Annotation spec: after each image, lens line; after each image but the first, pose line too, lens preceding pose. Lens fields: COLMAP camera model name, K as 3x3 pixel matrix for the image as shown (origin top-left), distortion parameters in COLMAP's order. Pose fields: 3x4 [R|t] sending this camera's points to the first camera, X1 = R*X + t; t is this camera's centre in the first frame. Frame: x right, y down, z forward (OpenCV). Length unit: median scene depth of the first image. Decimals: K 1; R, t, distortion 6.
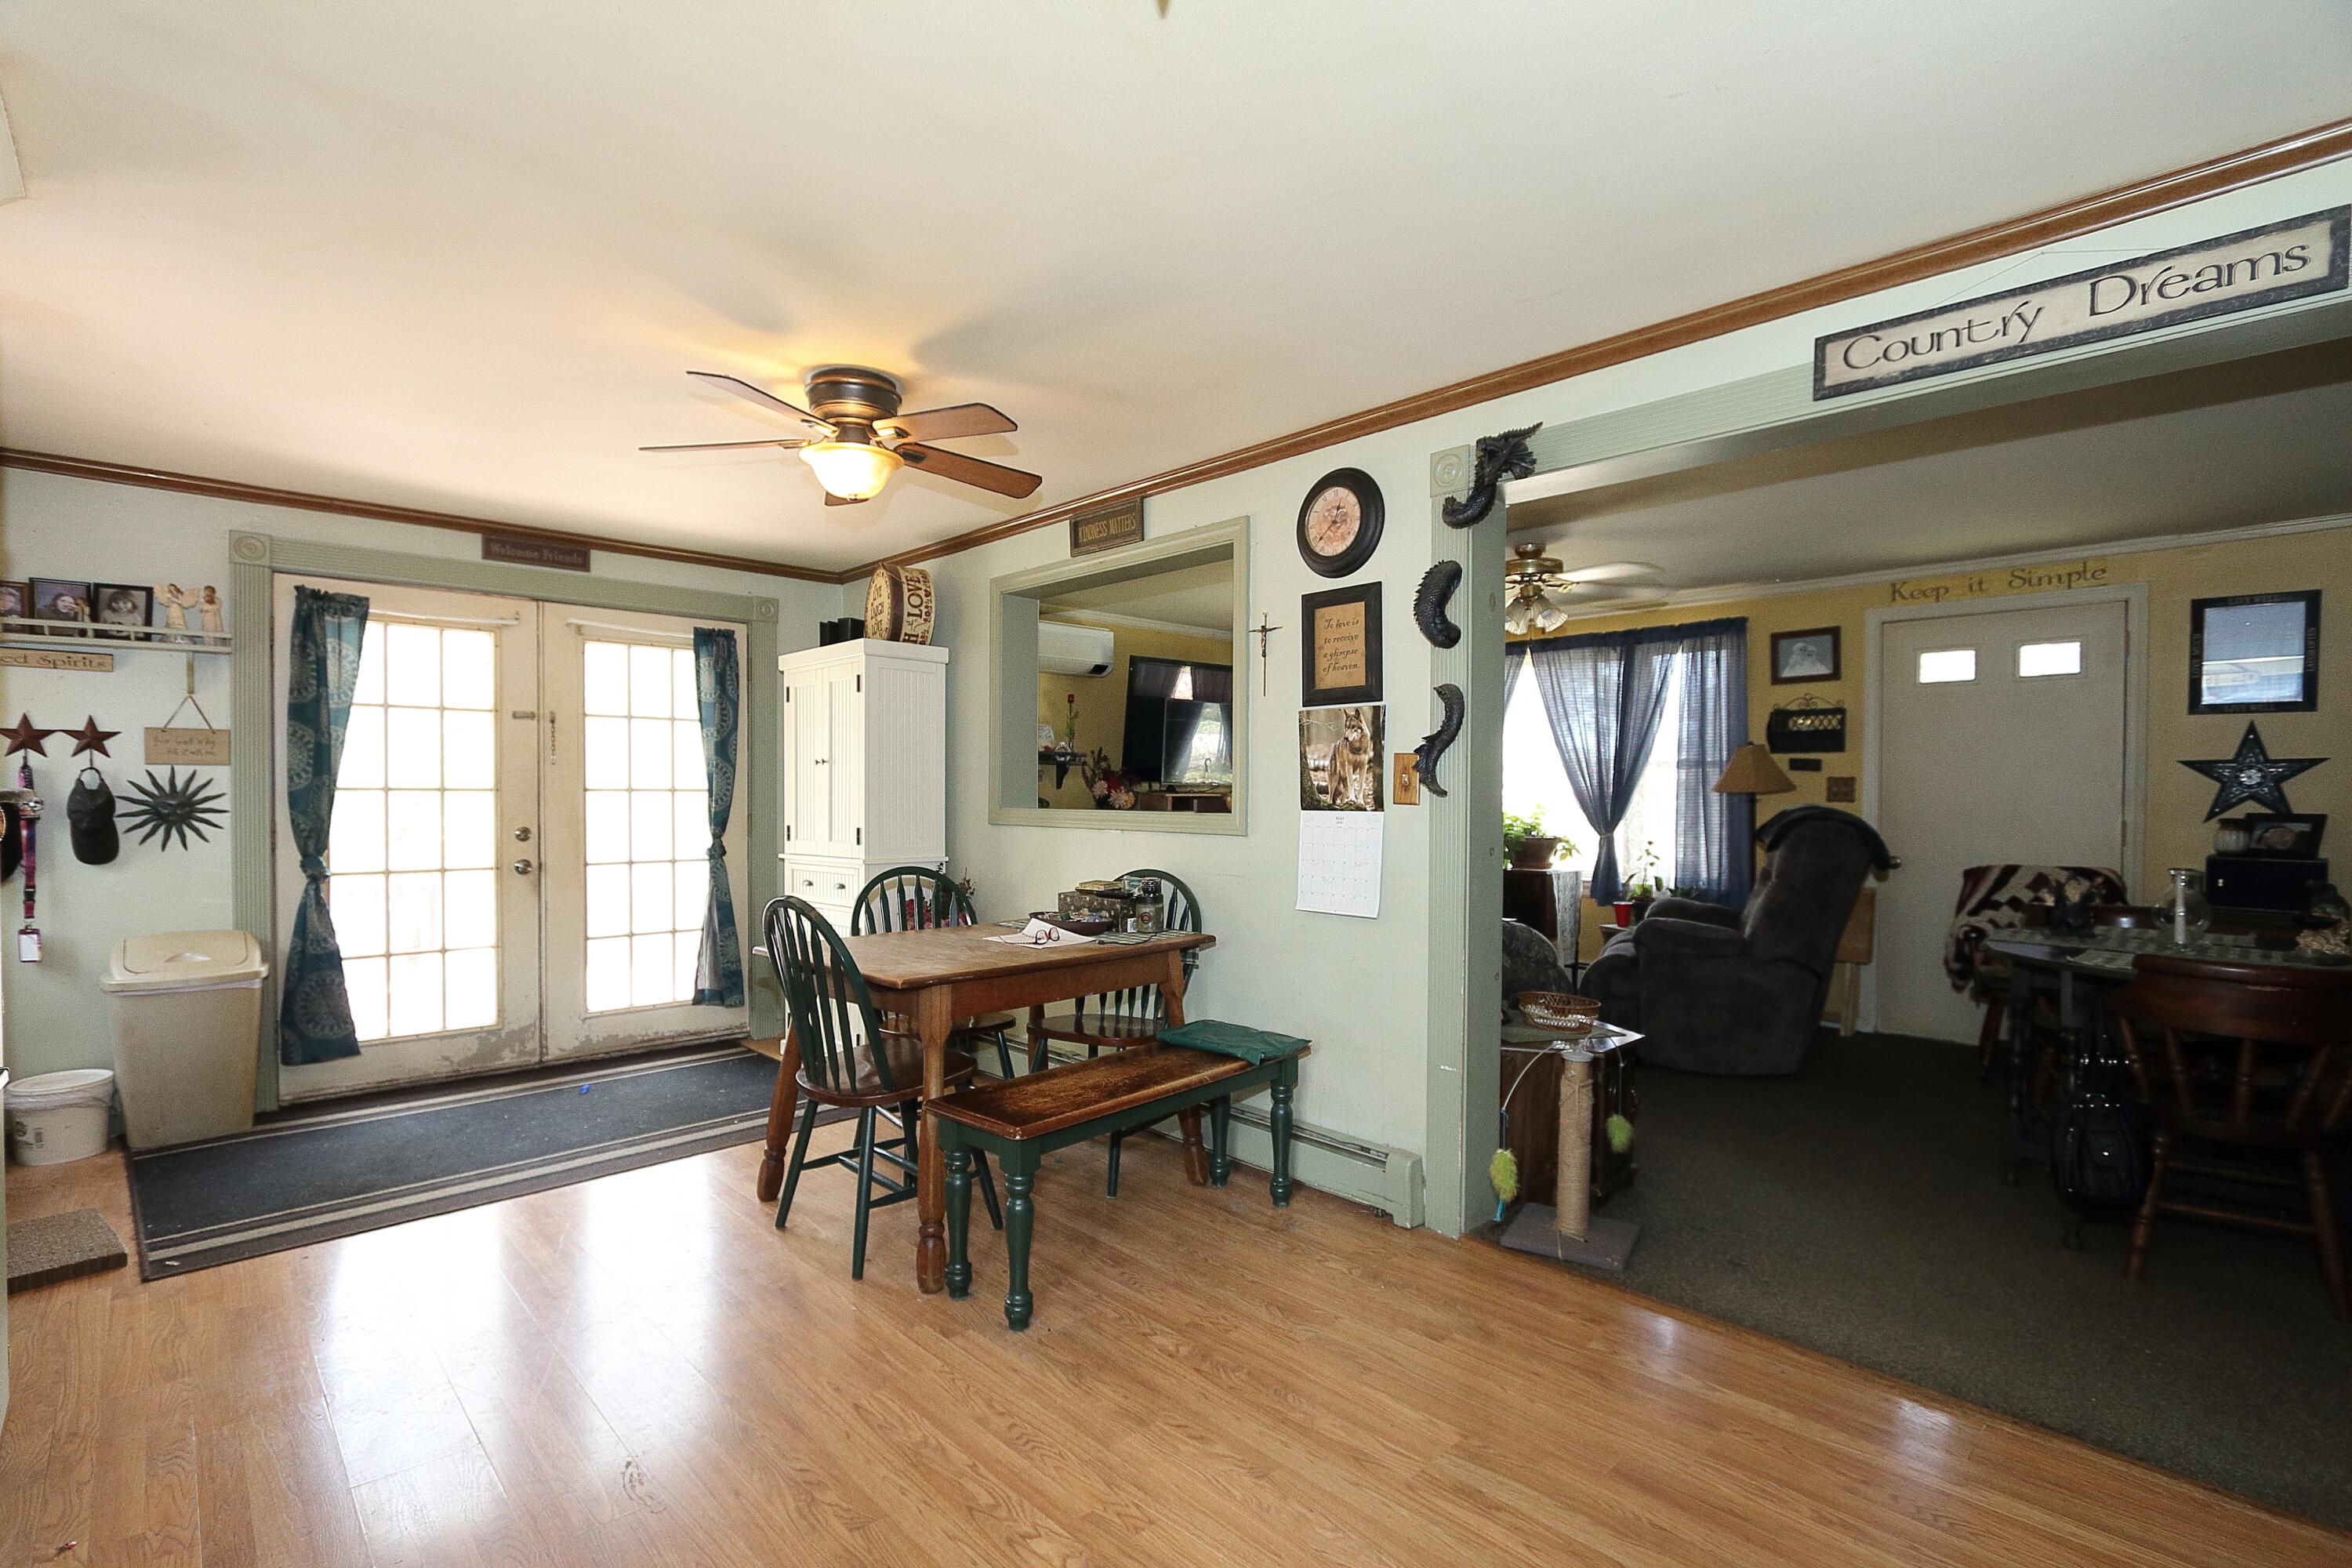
lens RADIAL K [[1083.1, 0, 1150.0], [0, 1083.1, 795.4], [0, 0, 1]] dist [-0.002010, 0.000276]
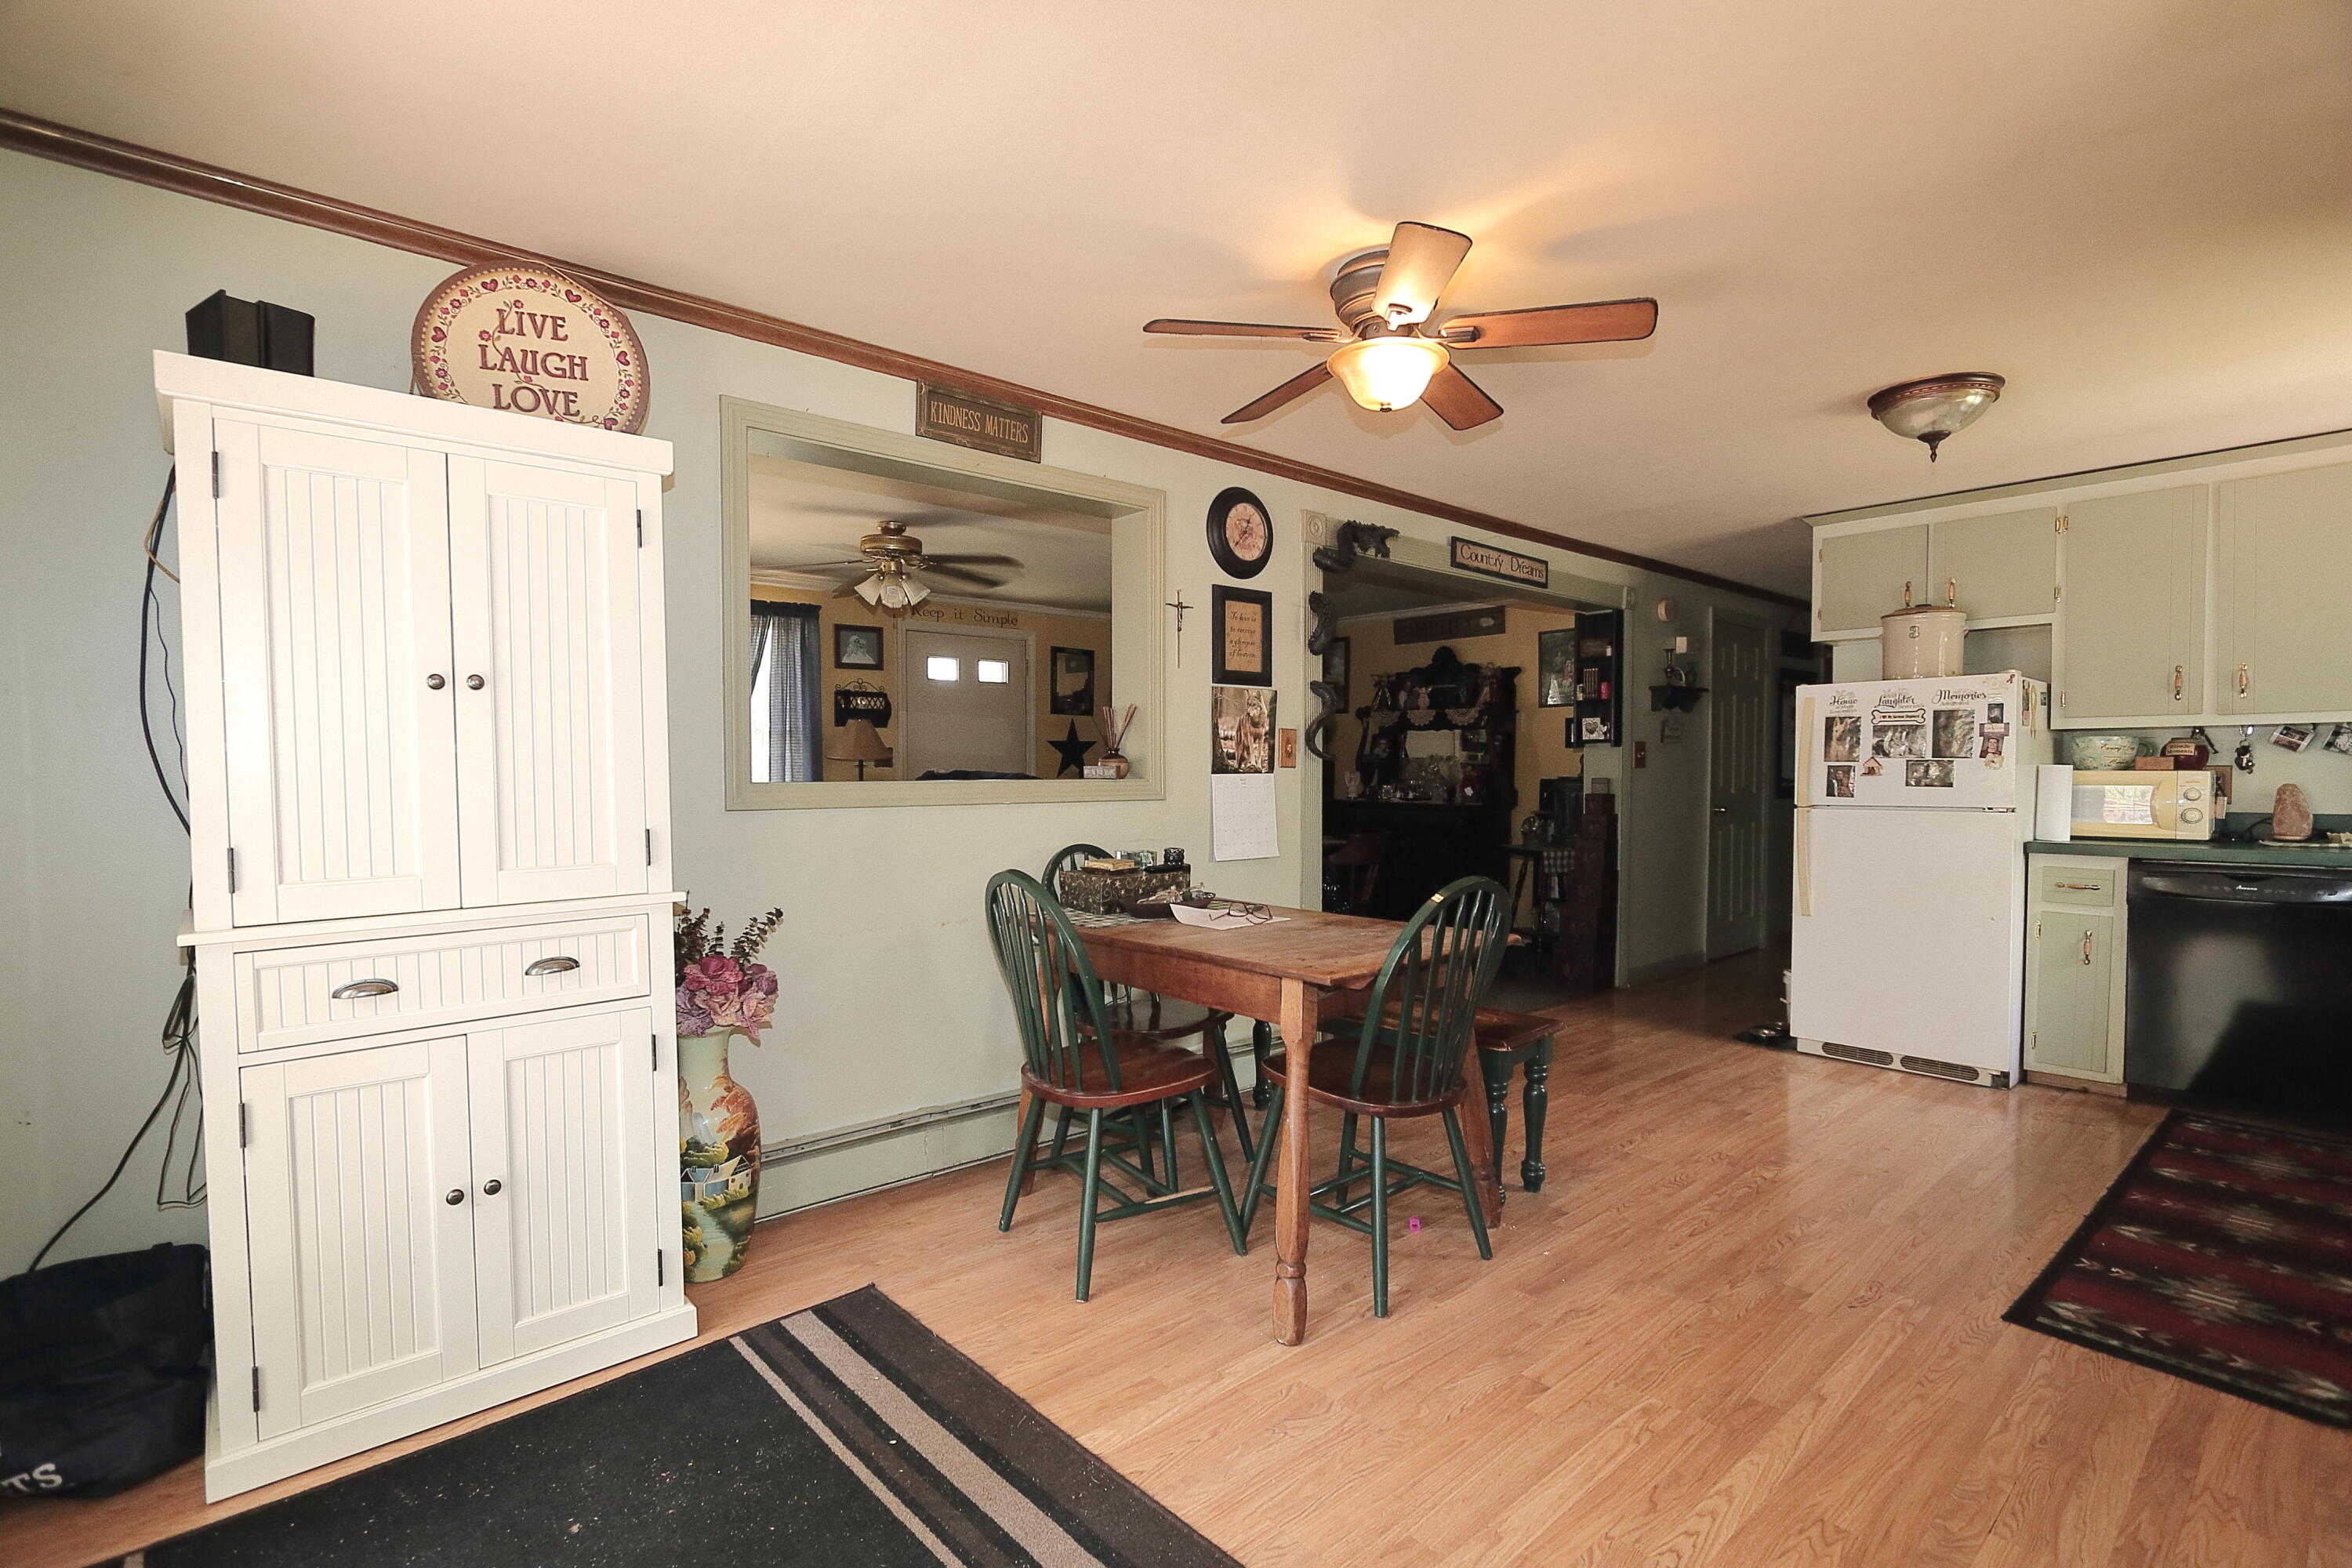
lens RADIAL K [[1083.1, 0, 1150.0], [0, 1083.1, 795.4], [0, 0, 1]] dist [-0.002010, 0.000276]
pose [[0.037734, -0.033706, 0.998719, -1.023651], [0.004000, 0.999428, 0.033579, -0.002410], [-0.999280, 0.002728, 0.037847, 1.044691]]
